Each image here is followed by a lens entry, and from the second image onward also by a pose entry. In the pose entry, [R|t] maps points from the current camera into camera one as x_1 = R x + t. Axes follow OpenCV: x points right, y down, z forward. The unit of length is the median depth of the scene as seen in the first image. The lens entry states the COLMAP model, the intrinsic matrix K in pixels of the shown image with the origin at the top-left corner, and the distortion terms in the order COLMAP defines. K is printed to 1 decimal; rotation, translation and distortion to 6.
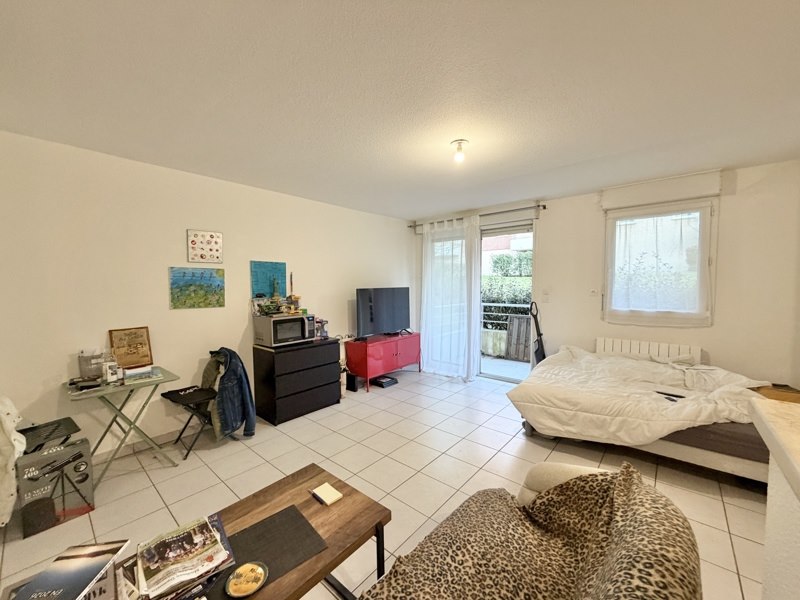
lens RADIAL K [[318.6, 0, 397.2], [0, 318.6, 300.2], [0, 0, 1]] dist [-0.001294, -0.000102]
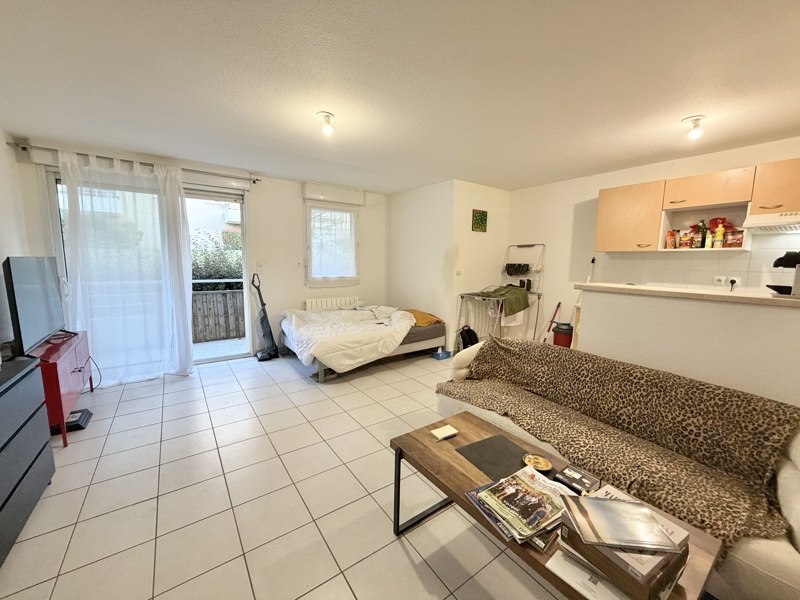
lens RADIAL K [[318.6, 0, 397.2], [0, 318.6, 300.2], [0, 0, 1]] dist [-0.001294, -0.000102]
pose [[0.237818, -0.108543, 0.965226, -0.526970], [0.037598, 0.994020, 0.102517, 0.002020], [-0.970582, 0.011910, 0.240477, 0.350245]]
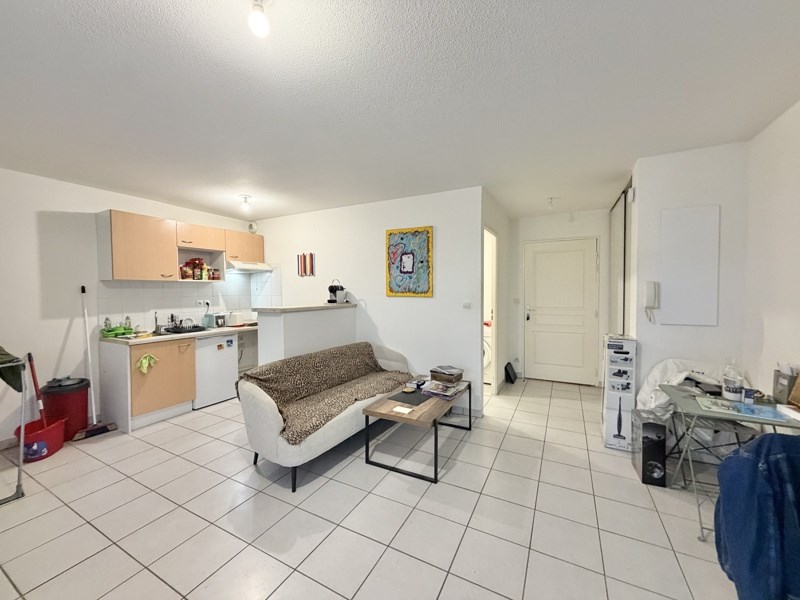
lens RADIAL K [[318.6, 0, 397.2], [0, 318.6, 300.2], [0, 0, 1]] dist [-0.001294, -0.000102]
pose [[-0.974163, 0.021120, -0.224856, 0.069115], [0.001297, 0.996125, 0.087940, -0.044624], [0.225842, 0.085376, -0.970415, 1.019855]]
